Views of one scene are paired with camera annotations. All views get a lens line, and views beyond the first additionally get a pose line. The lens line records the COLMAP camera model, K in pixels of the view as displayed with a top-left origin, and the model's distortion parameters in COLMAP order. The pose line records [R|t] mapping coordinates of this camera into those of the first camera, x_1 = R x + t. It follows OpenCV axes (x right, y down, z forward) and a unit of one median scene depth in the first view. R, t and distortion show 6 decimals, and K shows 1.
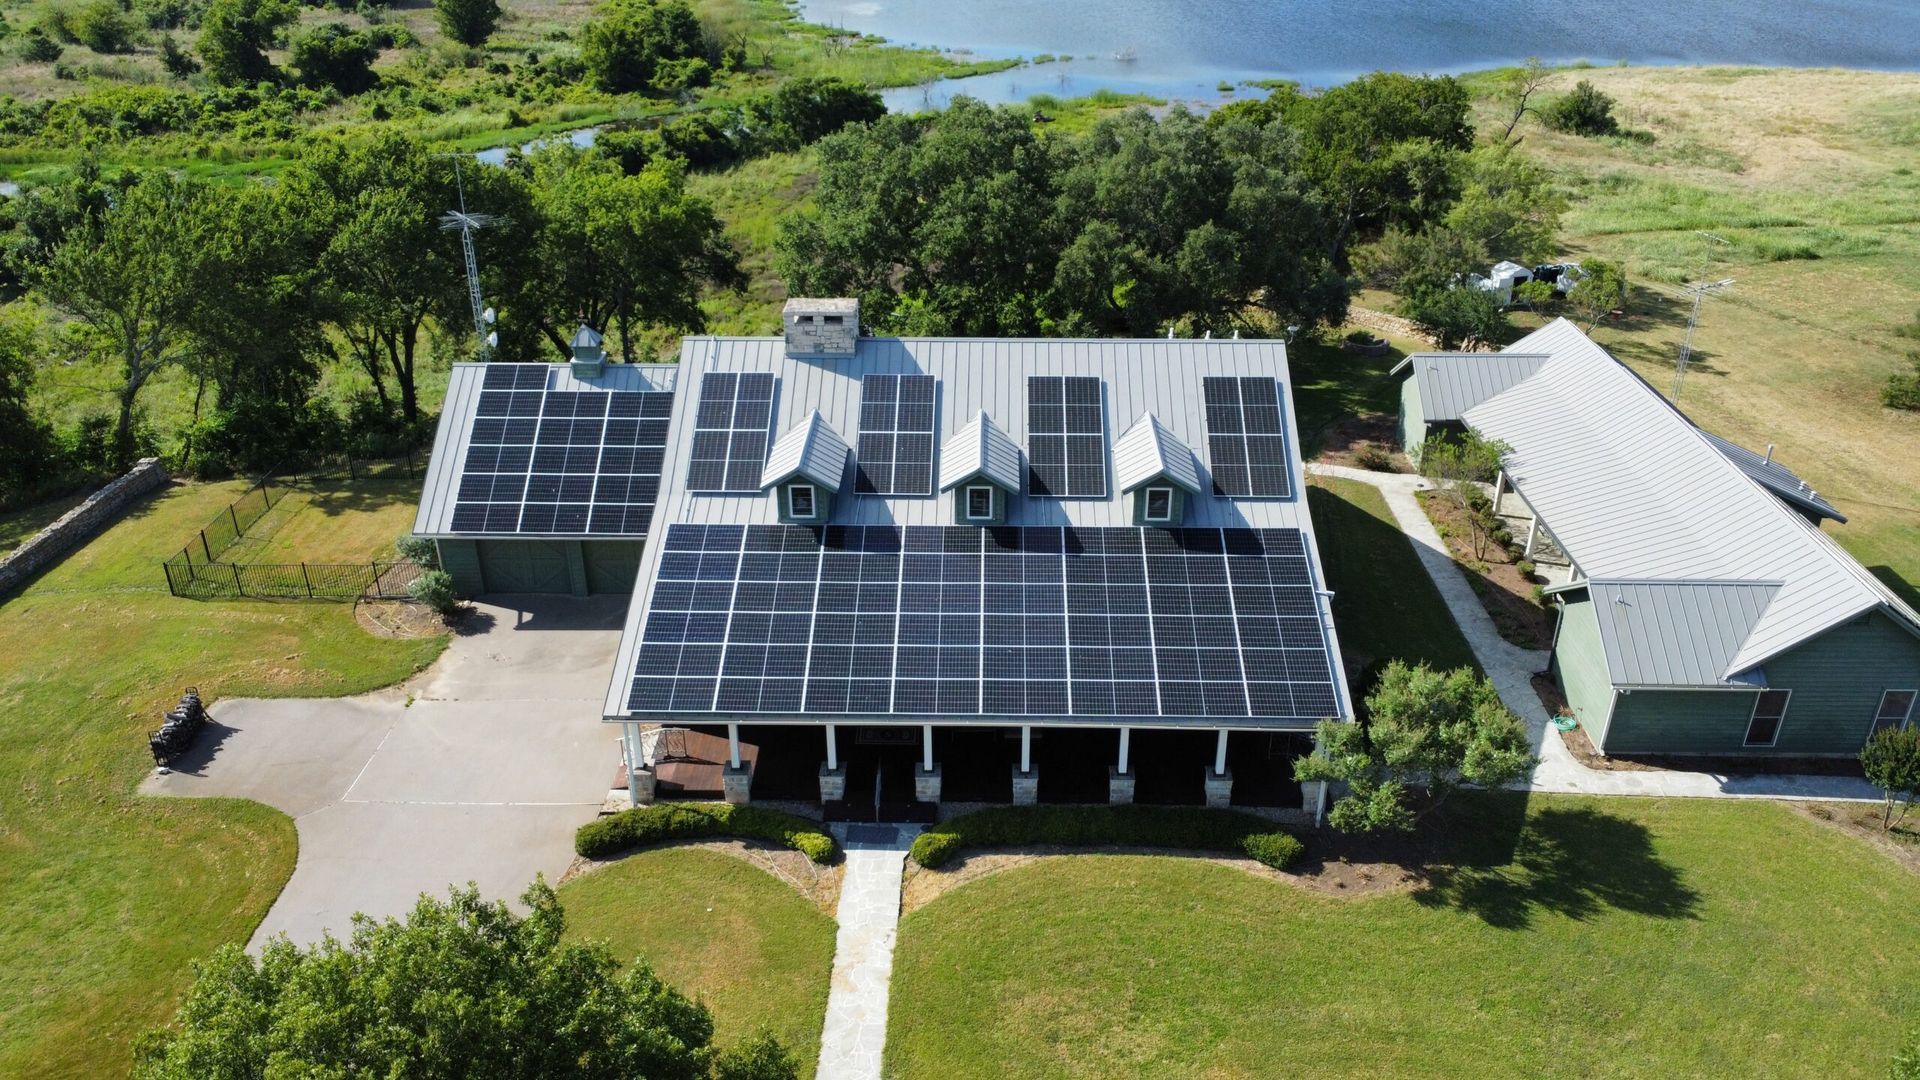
lens RADIAL K [[1396.4, 0, 960.0], [0, 1396.4, 540.0], [0, 0, 1]] dist [-0.024221, -0.010803]
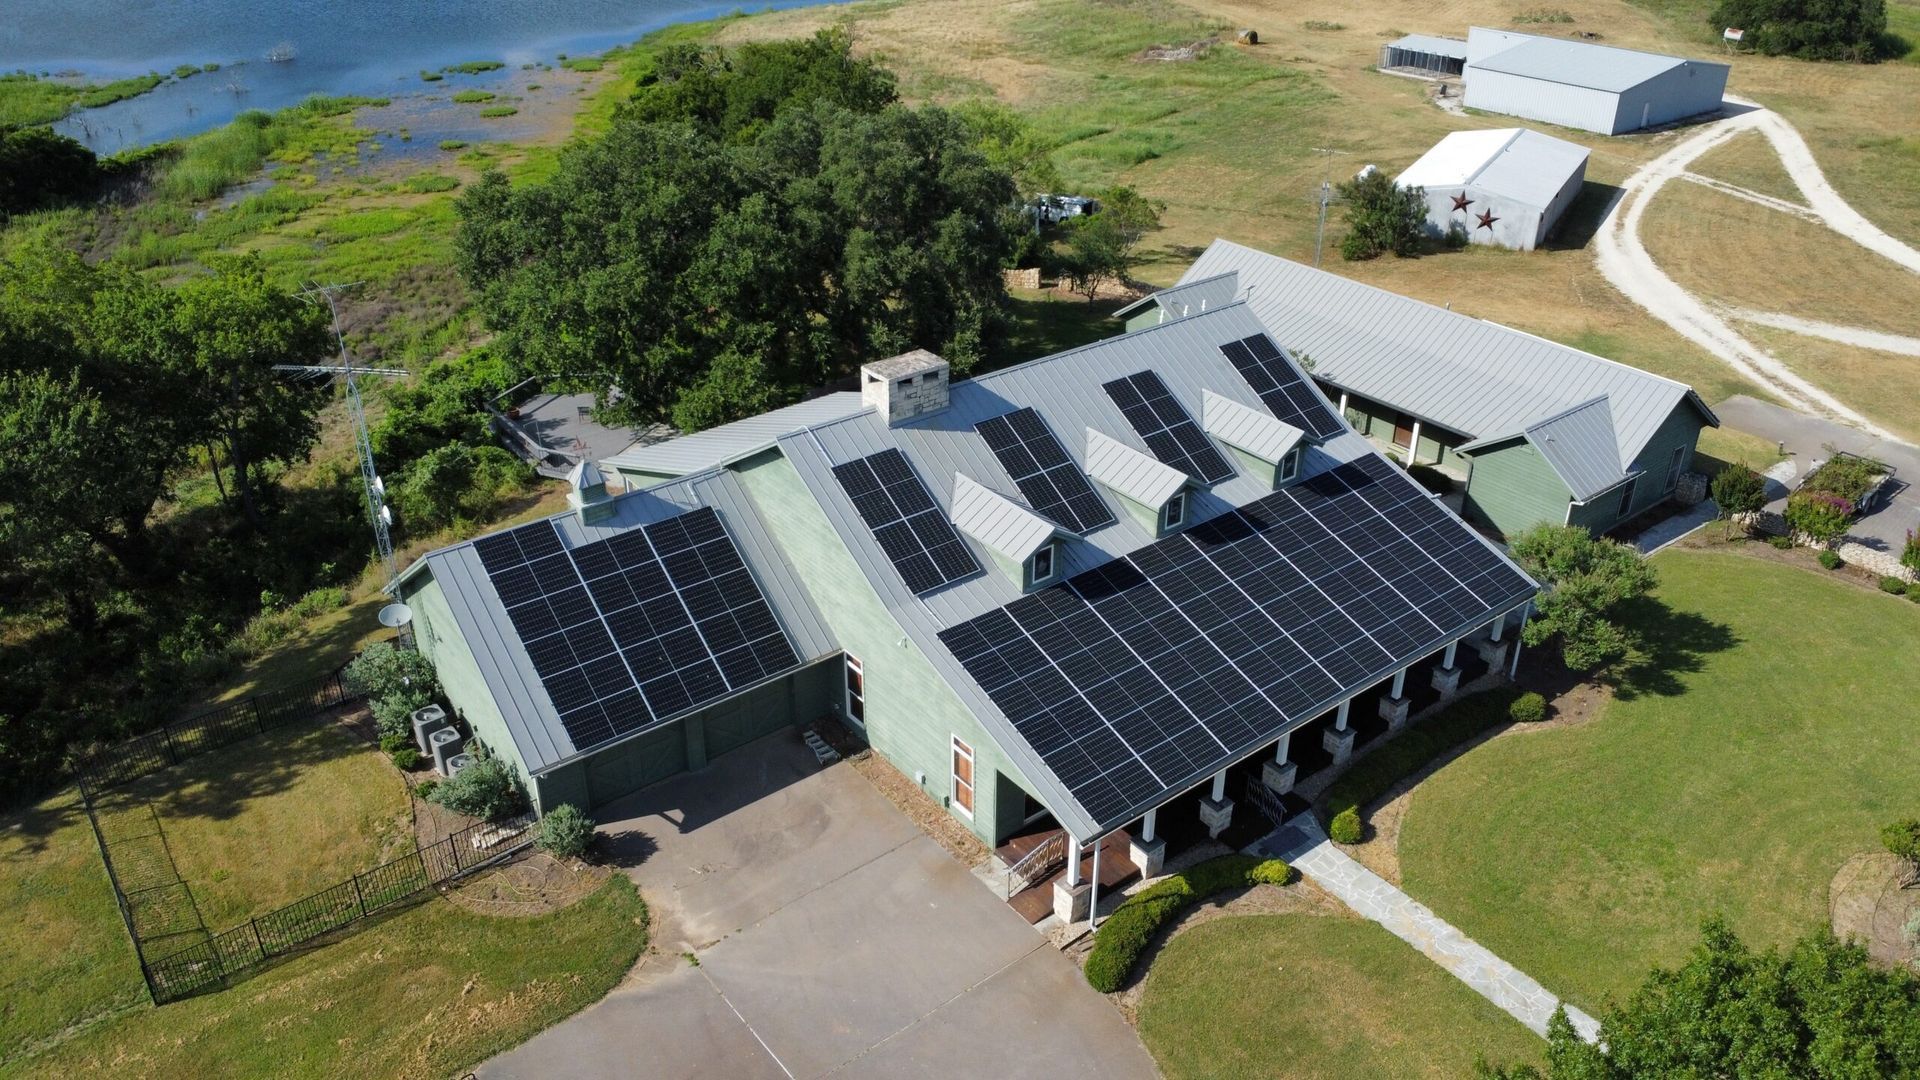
lens RADIAL K [[1396.4, 0, 960.0], [0, 1396.4, 540.0], [0, 0, 1]] dist [-0.024221, -0.010803]
pose [[0.773850, -0.299892, 0.557872, -0.601654], [0.284744, 0.951497, 0.116509, -0.149826], [-0.565754, 0.068690, 0.821708, 0.220704]]
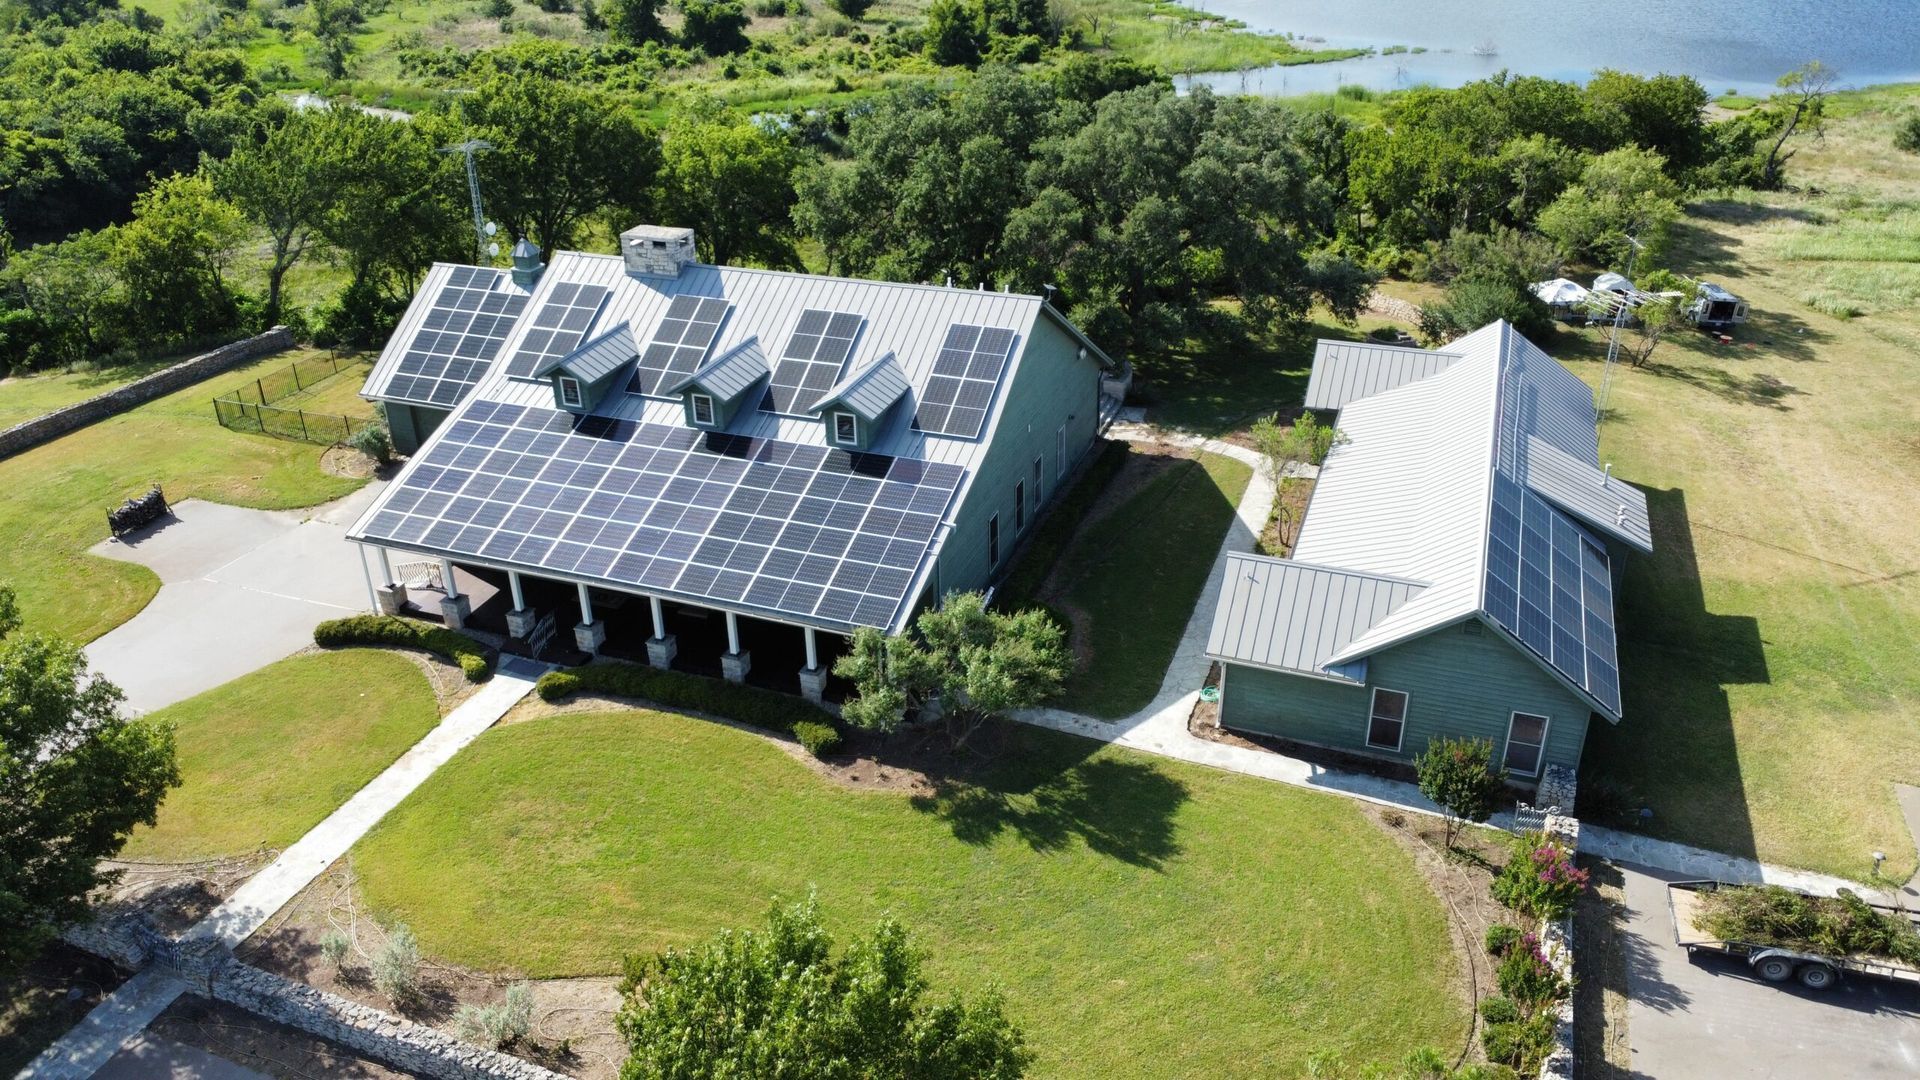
lens RADIAL K [[1396.4, 0, 960.0], [0, 1396.4, 540.0], [0, 0, 1]] dist [-0.024221, -0.010803]
pose [[0.944611, 0.139859, -0.296901, 0.496066], [-0.137170, 0.990094, 0.029980, 0.013985], [0.298153, 0.012407, 0.954438, -0.018265]]
